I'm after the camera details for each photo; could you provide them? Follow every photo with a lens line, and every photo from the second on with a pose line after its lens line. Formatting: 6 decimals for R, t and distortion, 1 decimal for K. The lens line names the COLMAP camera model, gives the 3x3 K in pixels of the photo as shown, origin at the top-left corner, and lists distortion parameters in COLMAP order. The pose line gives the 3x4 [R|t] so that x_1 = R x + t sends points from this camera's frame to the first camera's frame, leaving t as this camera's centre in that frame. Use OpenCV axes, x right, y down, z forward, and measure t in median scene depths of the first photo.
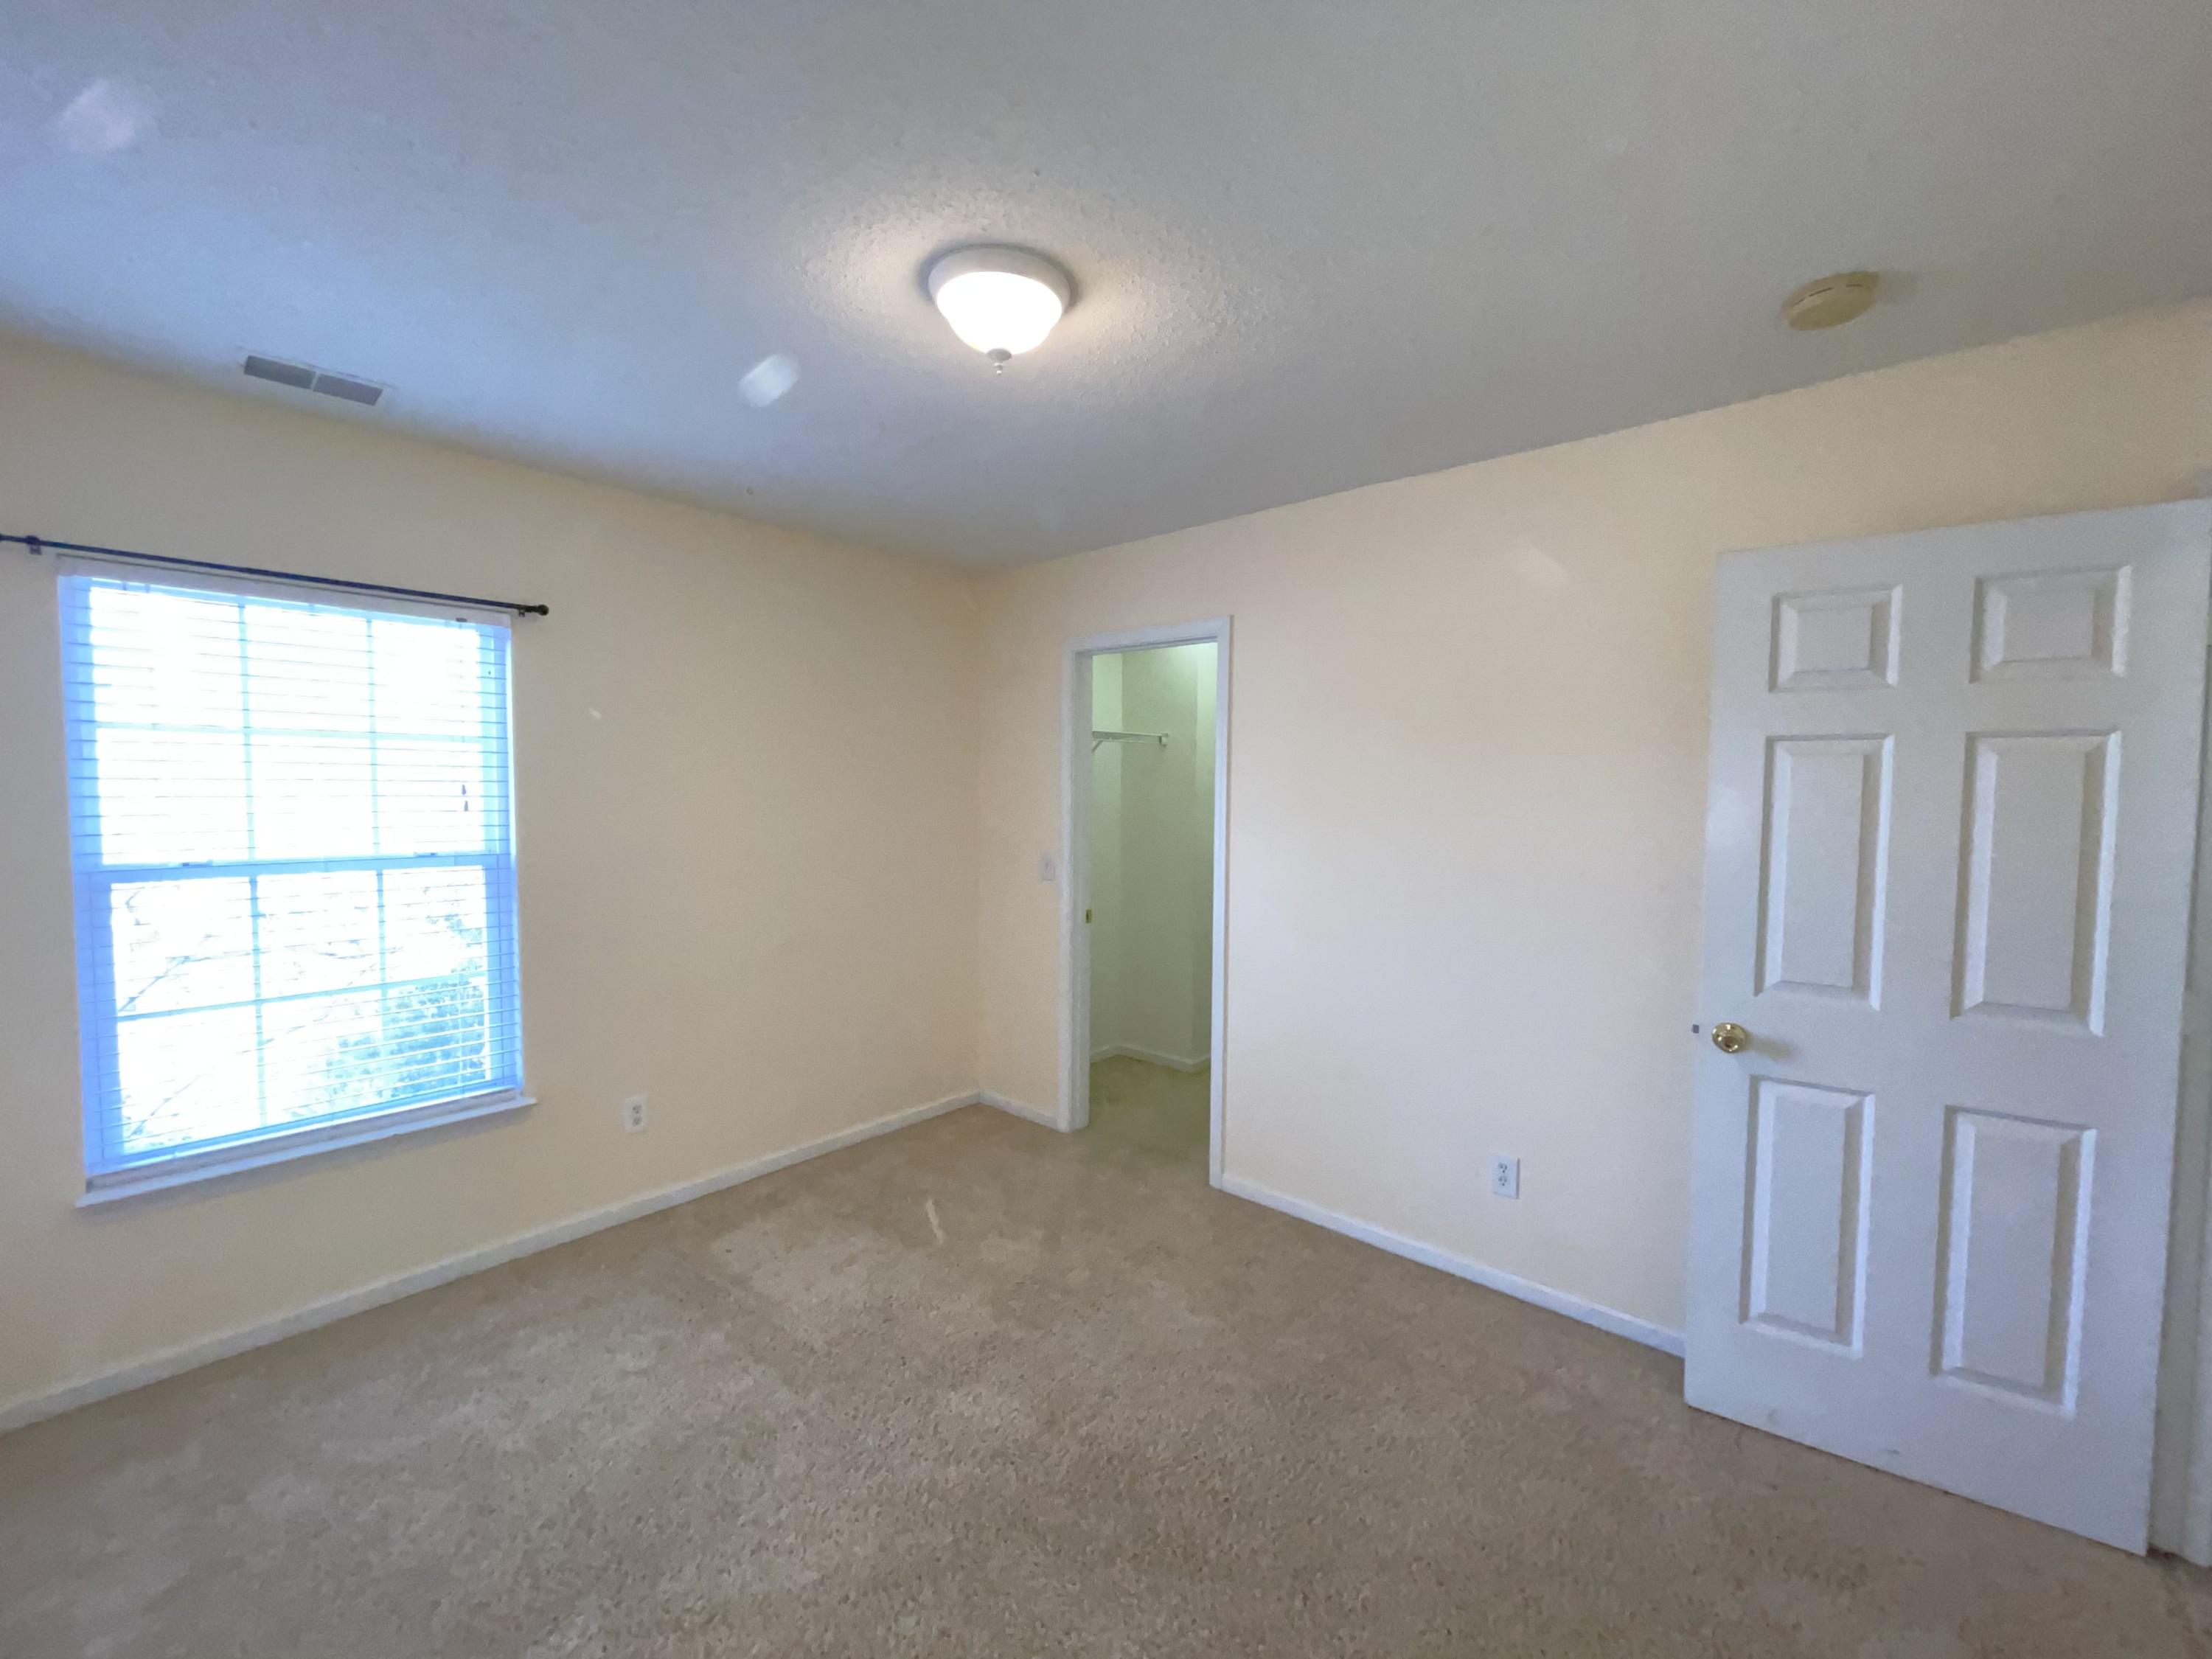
lens RADIAL K [[895.4, 0, 1100.3], [0, 895.4, 833.4], [0, 0, 1]] dist [0.000972, 0.000806]
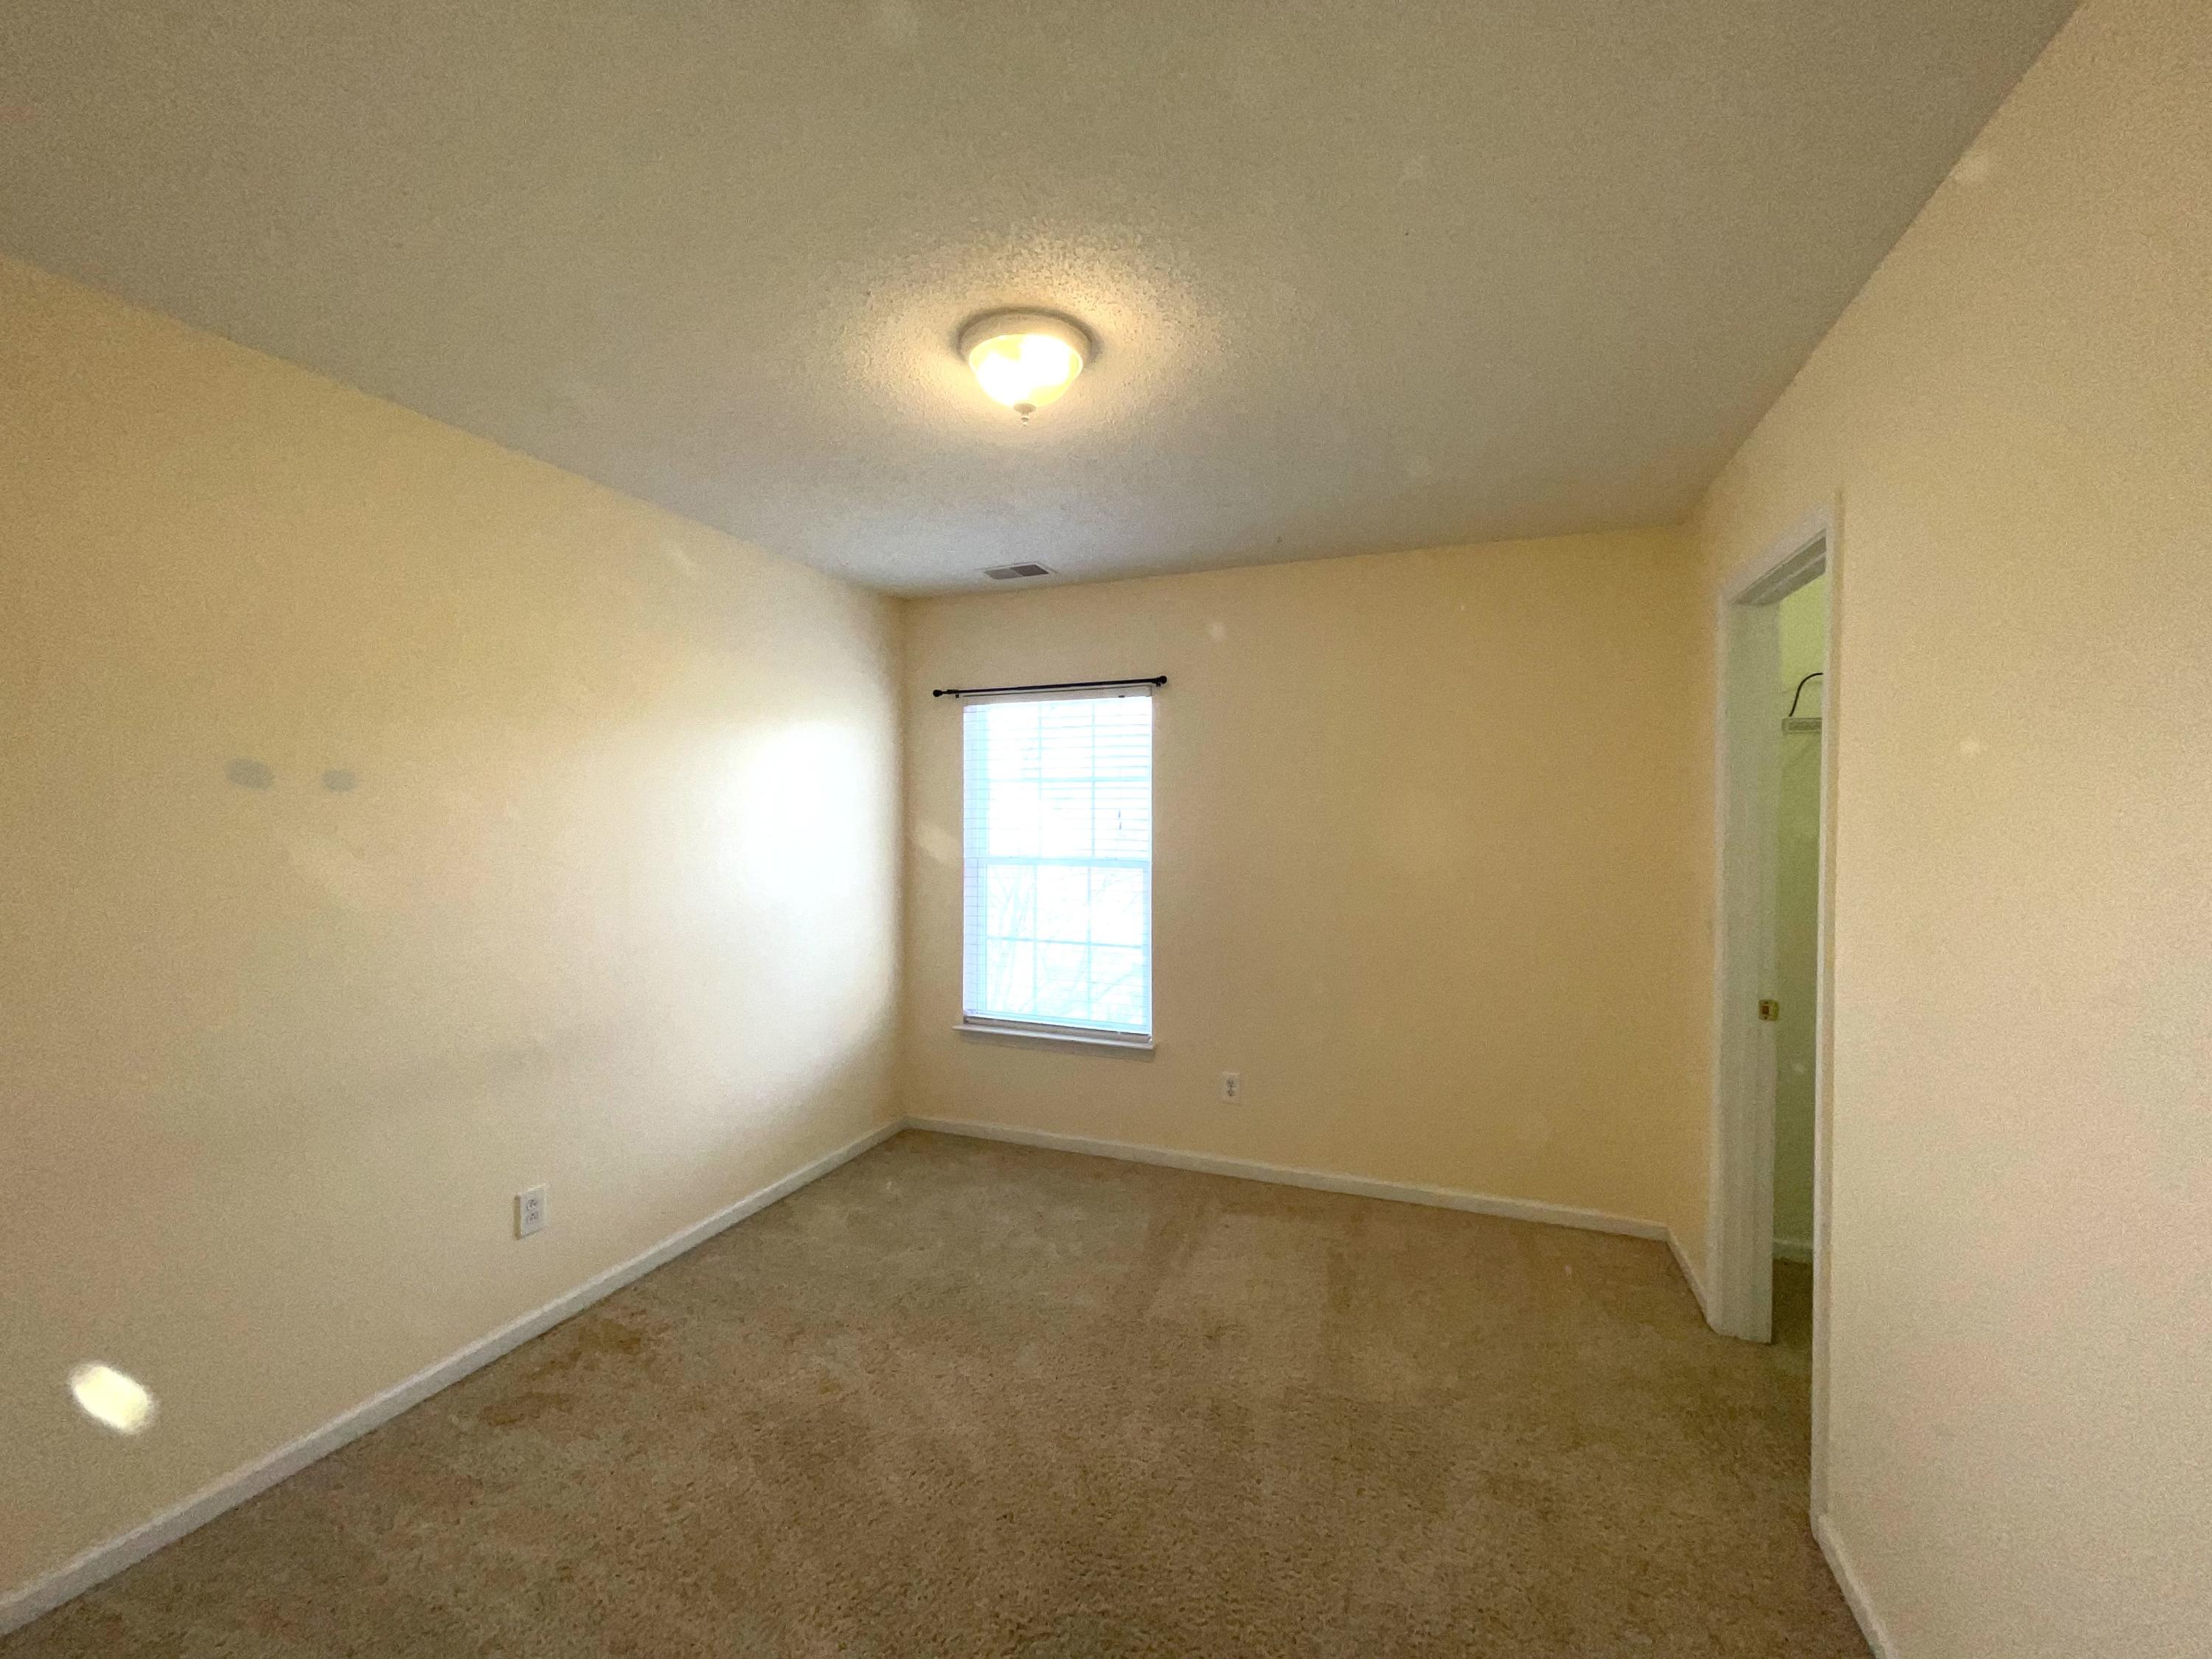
lens RADIAL K [[895.4, 0, 1100.3], [0, 895.4, 833.4], [0, 0, 1]] dist [0.000972, 0.000806]
pose [[0.345523, 0.012757, -0.938324, 0.620099], [-0.049009, 0.998788, -0.004468, -0.011205], [0.937130, 0.047530, 0.345729, 0.477809]]
